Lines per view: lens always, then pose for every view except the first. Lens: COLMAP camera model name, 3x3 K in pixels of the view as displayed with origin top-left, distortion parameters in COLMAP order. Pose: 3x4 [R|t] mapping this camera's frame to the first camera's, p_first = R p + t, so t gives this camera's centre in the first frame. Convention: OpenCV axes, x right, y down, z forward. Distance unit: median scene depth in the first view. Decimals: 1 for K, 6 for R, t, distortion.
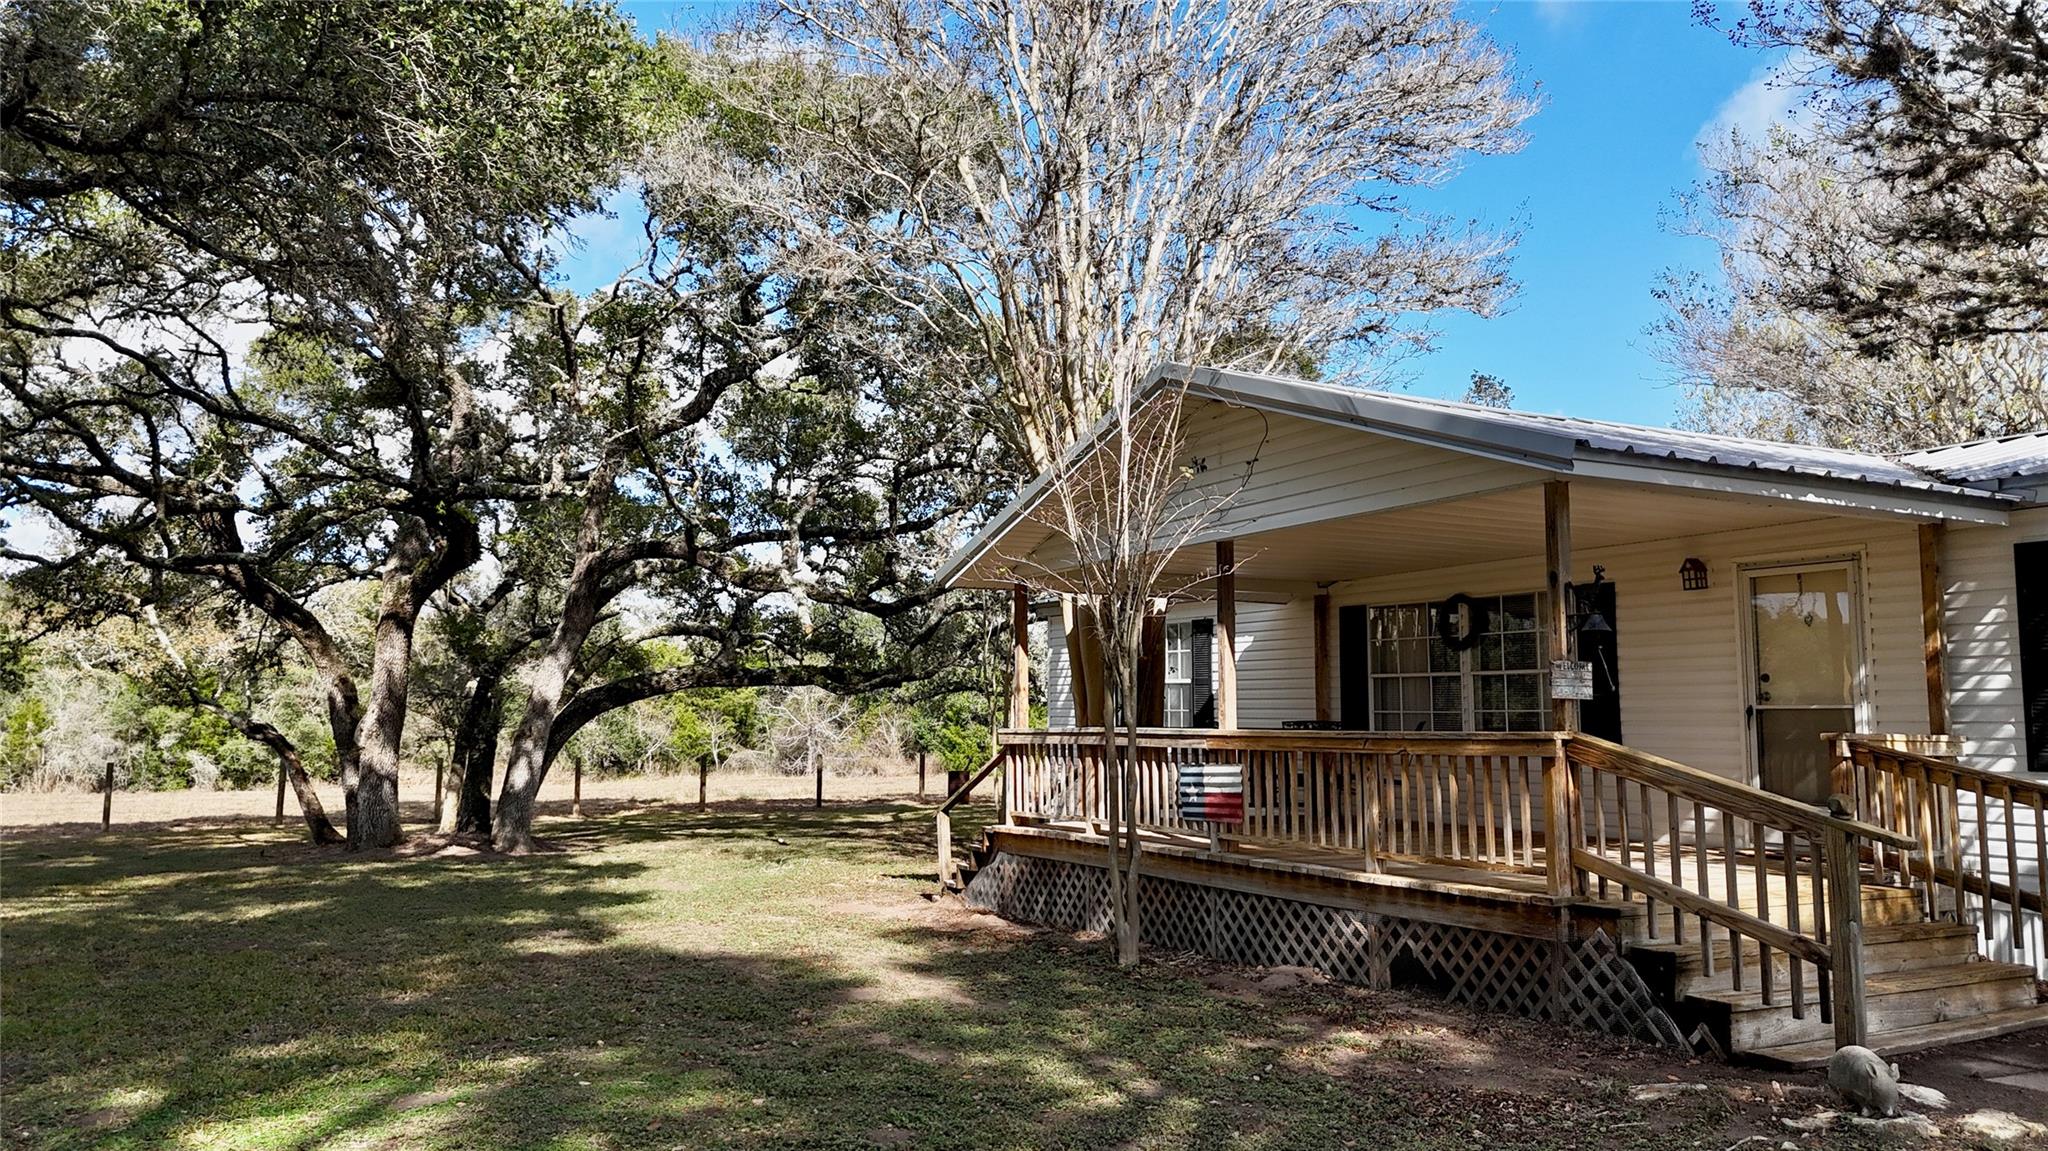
lens RADIAL K [[1526.5, 0, 1024.0], [0, 1526.5, 575.5], [0, 0, 1]] dist [0.197336, -0.236195]
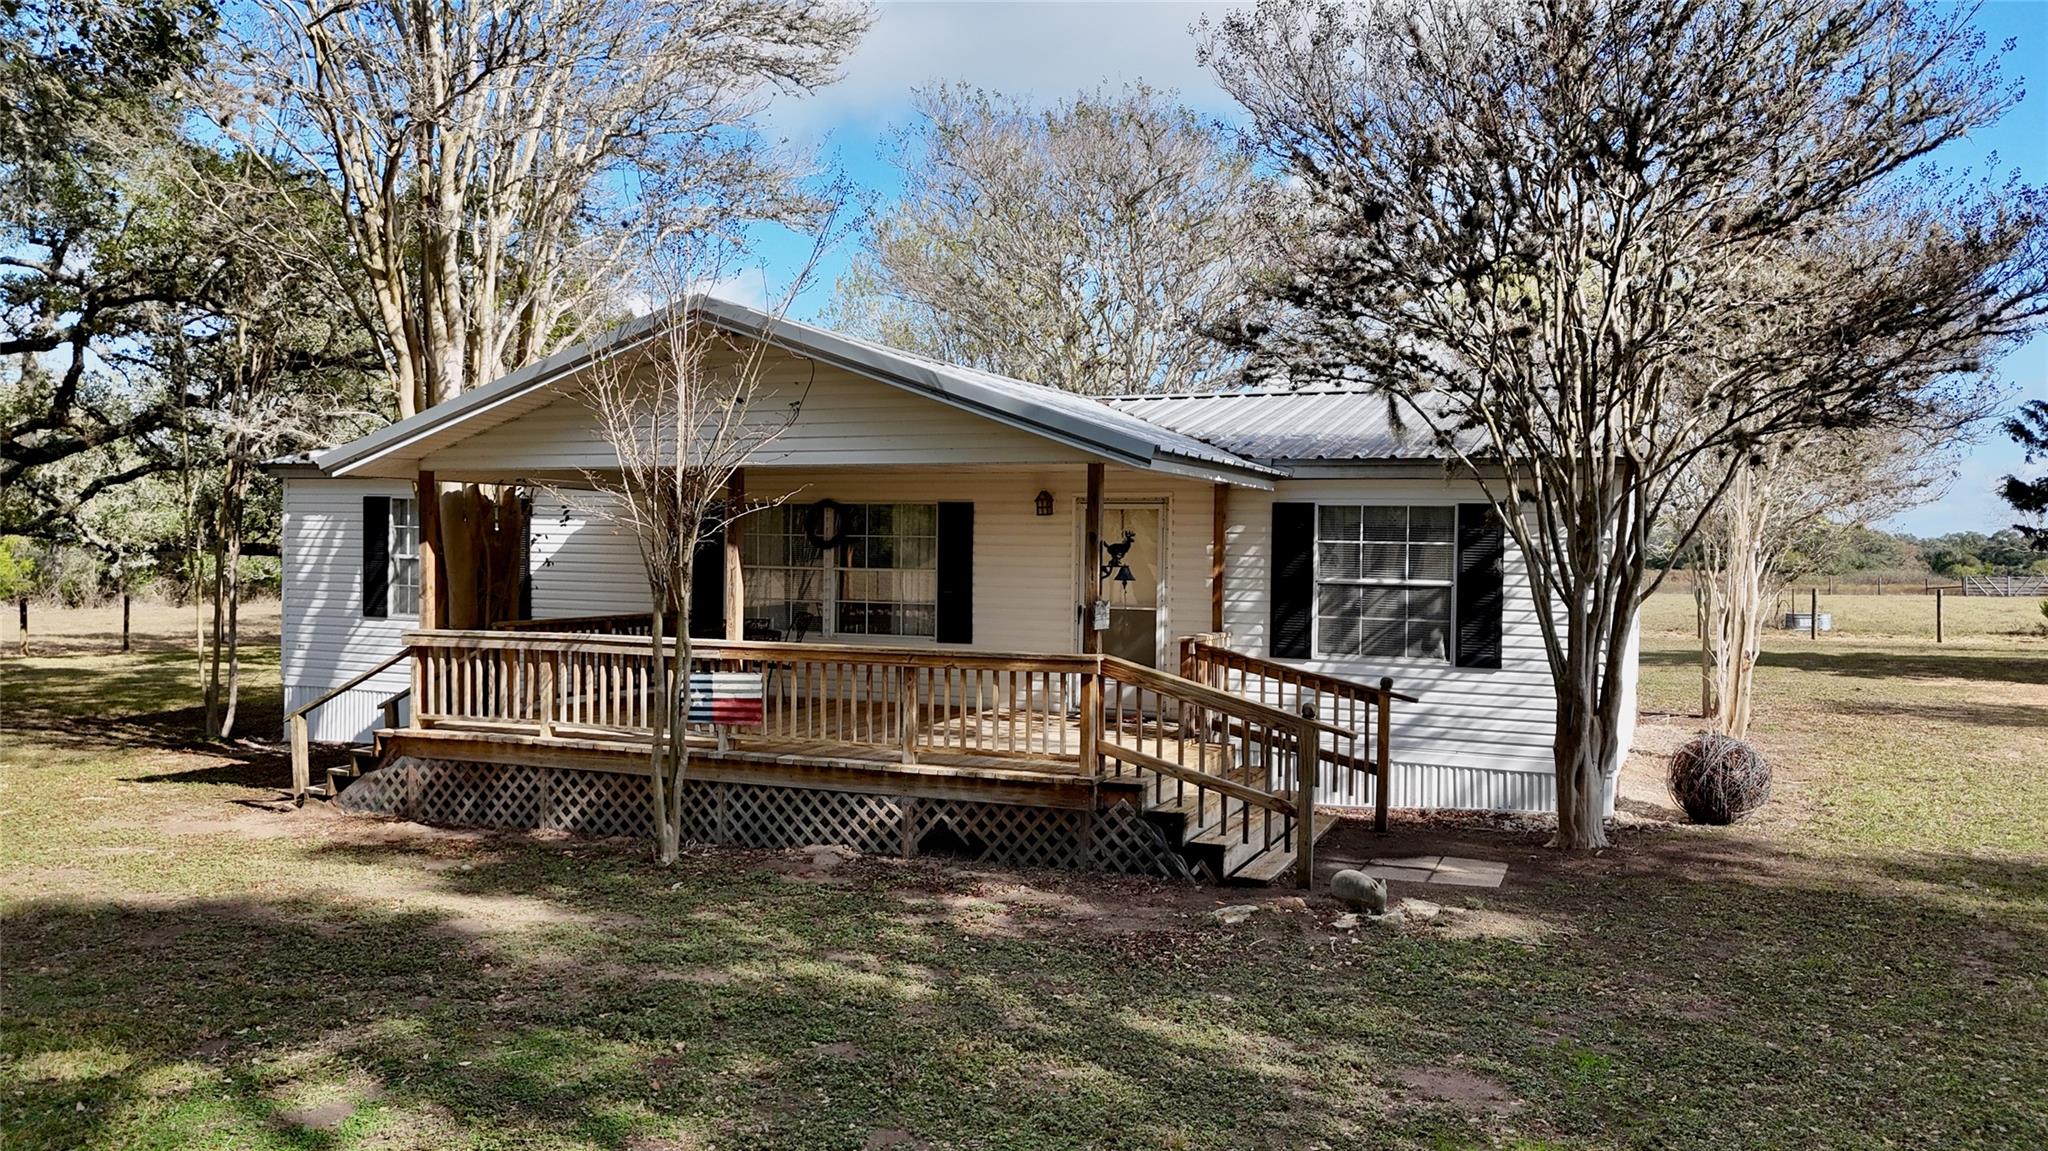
lens RADIAL K [[1526.5, 0, 1024.0], [0, 1526.5, 575.5], [0, 0, 1]] dist [0.197336, -0.236195]
pose [[0.799260, -0.001881, 0.600983, -0.409165], [-0.069504, 0.992996, 0.095543, -0.073074], [-0.596953, -0.118134, 0.793531, 0.011072]]
